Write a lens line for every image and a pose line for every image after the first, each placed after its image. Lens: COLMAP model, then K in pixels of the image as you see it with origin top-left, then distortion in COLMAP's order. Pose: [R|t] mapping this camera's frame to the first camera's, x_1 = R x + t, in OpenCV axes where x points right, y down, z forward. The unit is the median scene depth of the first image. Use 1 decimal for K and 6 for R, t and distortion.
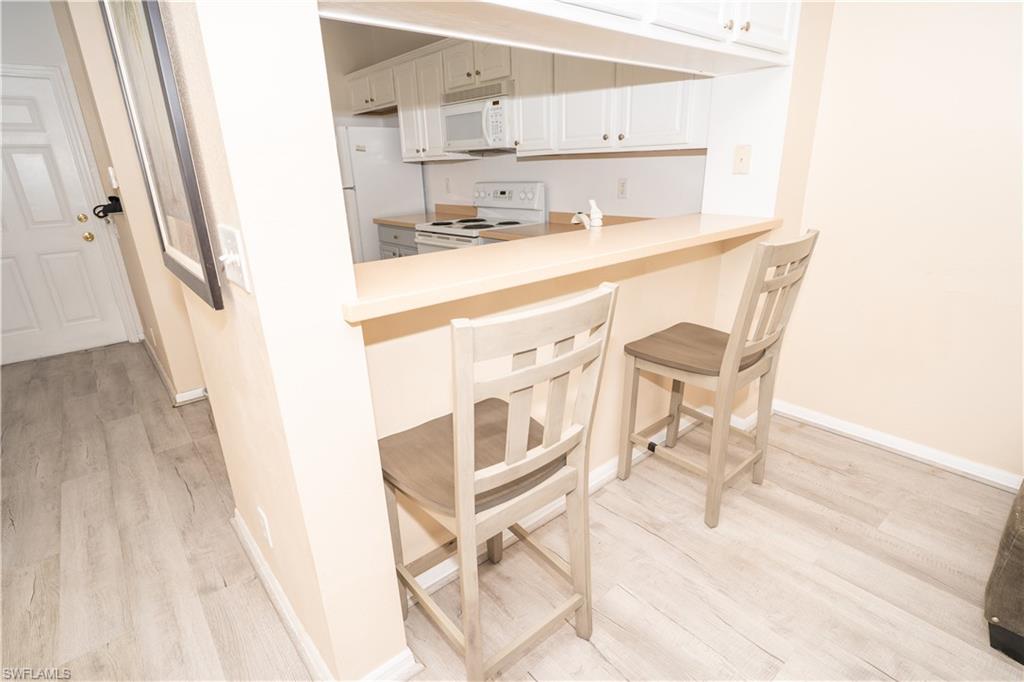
lens RADIAL K [[503.0, 0, 510.0], [0, 503.0, 341.2], [0, 0, 1]] dist [0.001055, -0.000040]
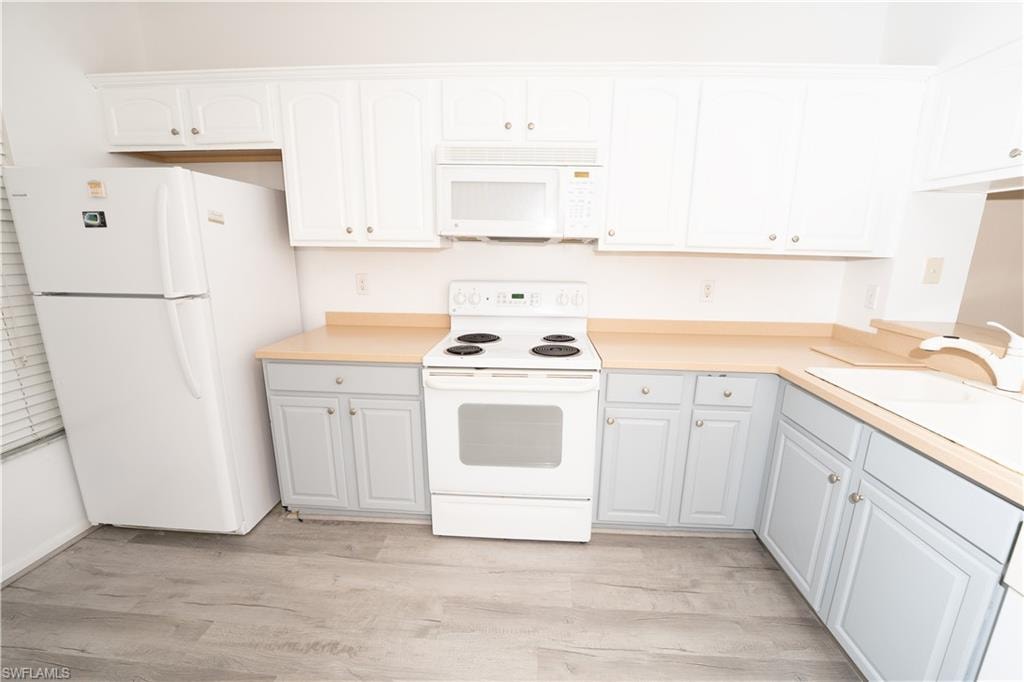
lens RADIAL K [[392.6, 0, 515.4], [0, 392.6, 342.5], [0, 0, 1]] dist [-0.011257, -0.000021]
pose [[0.675616, -0.119452, 0.727512, -0.431295], [0.208745, 0.977400, -0.033372, -0.210857], [-0.707084, 0.174412, 0.685283, 0.623105]]
